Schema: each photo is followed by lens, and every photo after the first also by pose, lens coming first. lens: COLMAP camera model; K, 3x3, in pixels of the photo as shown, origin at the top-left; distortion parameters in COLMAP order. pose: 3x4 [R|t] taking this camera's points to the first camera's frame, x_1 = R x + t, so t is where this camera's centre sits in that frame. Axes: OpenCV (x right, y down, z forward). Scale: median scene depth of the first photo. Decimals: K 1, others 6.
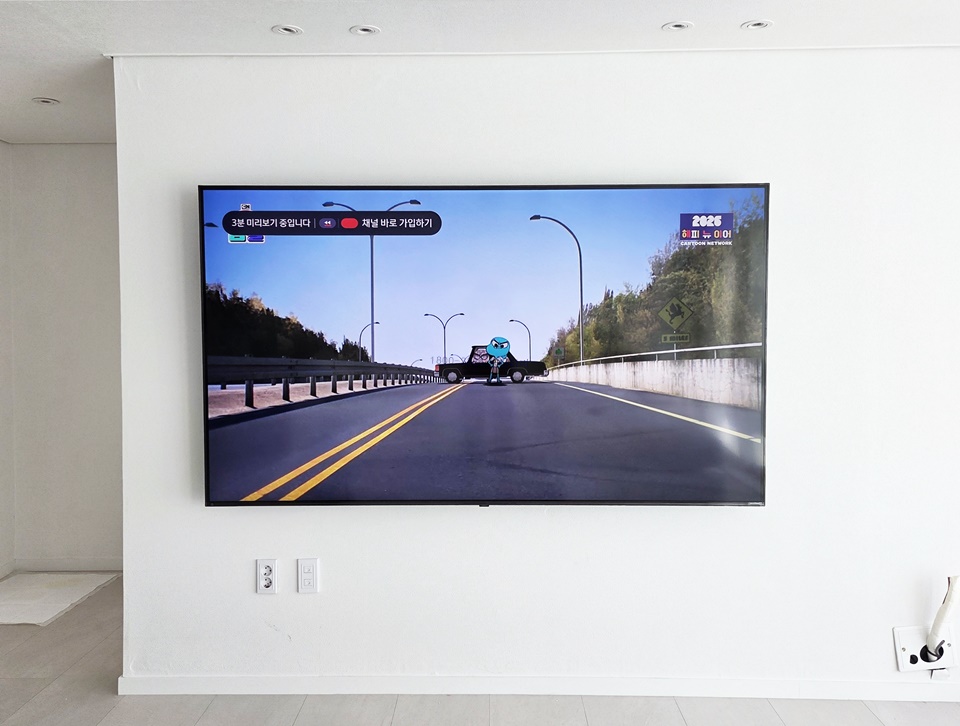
lens RADIAL K [[843.1, 0, 477.8], [0, 843.1, 355.5], [0, 0, 1]] dist [0.007932, 0.015233]
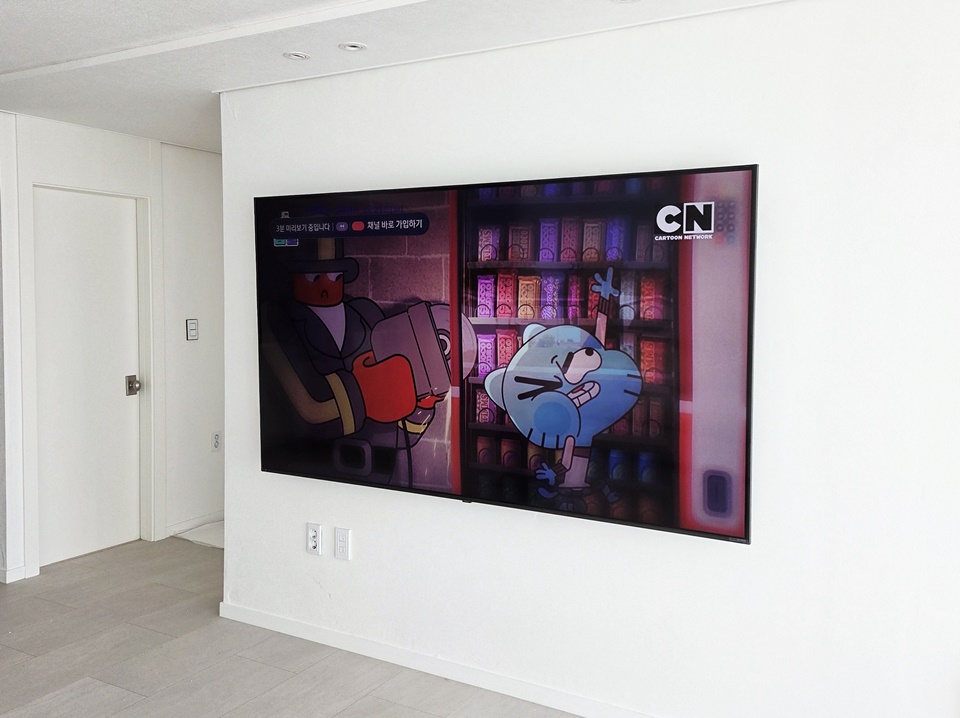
lens RADIAL K [[843.5, 0, 480.0], [0, 843.5, 359.0], [0, 0, 1]] dist [0.009665, 0.009857]
pose [[0.873150, 0.047627, -0.485120, 0.501277], [-0.036003, 0.998798, 0.033258, -0.027011], [0.486121, -0.011574, 0.873815, 0.122213]]
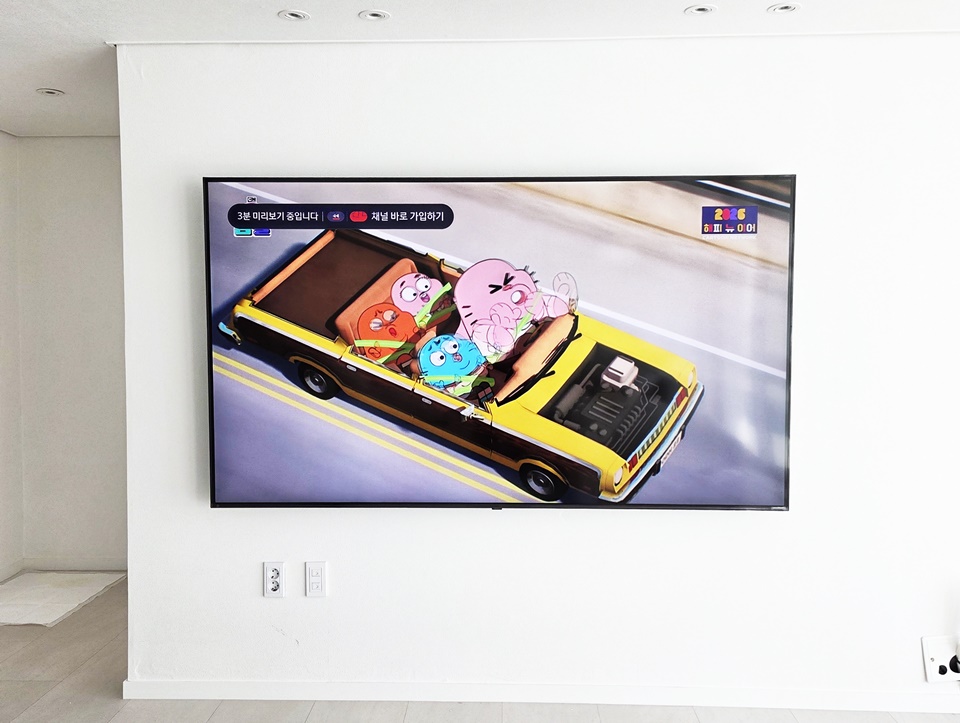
lens RADIAL K [[843.5, 0, 480.0], [0, 843.5, 361.5], [0, 0, 1]] dist [0.009665, 0.009857]
pose [[0.999865, 0.002838, -0.016182, 0.003109], [-0.002665, 0.999939, 0.010724, -0.001344], [0.016211, -0.010680, 0.999812, 0.032020]]
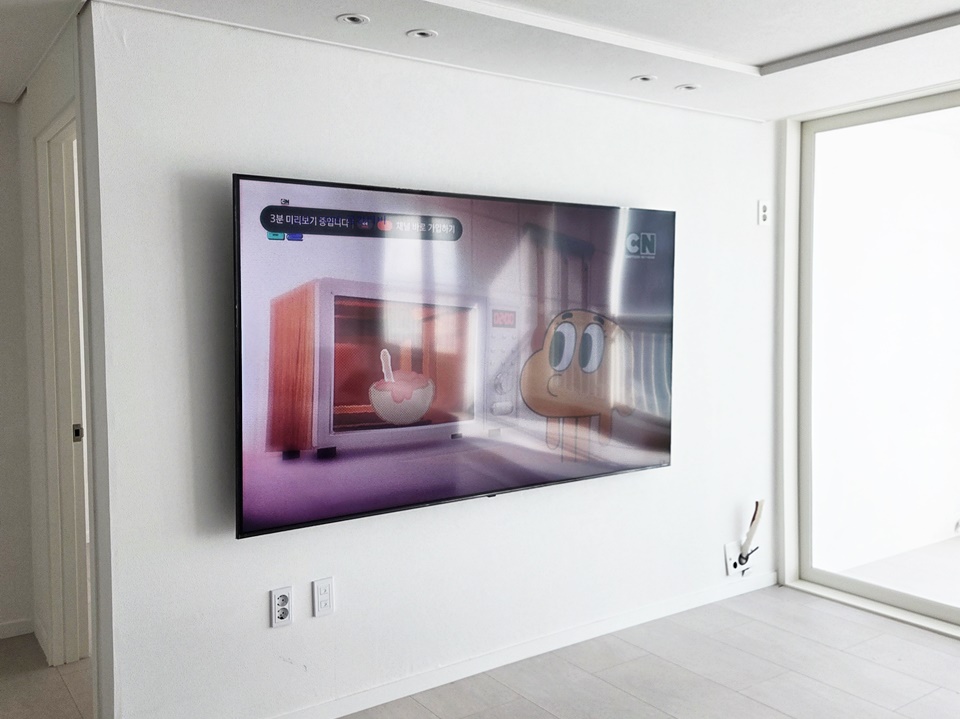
lens RADIAL K [[843.5, 0, 480.0], [0, 843.5, 359.5], [0, 0, 1]] dist [0.009665, 0.009857]
pose [[0.809729, -0.041480, 0.585336, -0.620506], [0.035910, 0.999132, 0.021127, -0.017787], [-0.585704, 0.003912, 0.810516, 0.137534]]
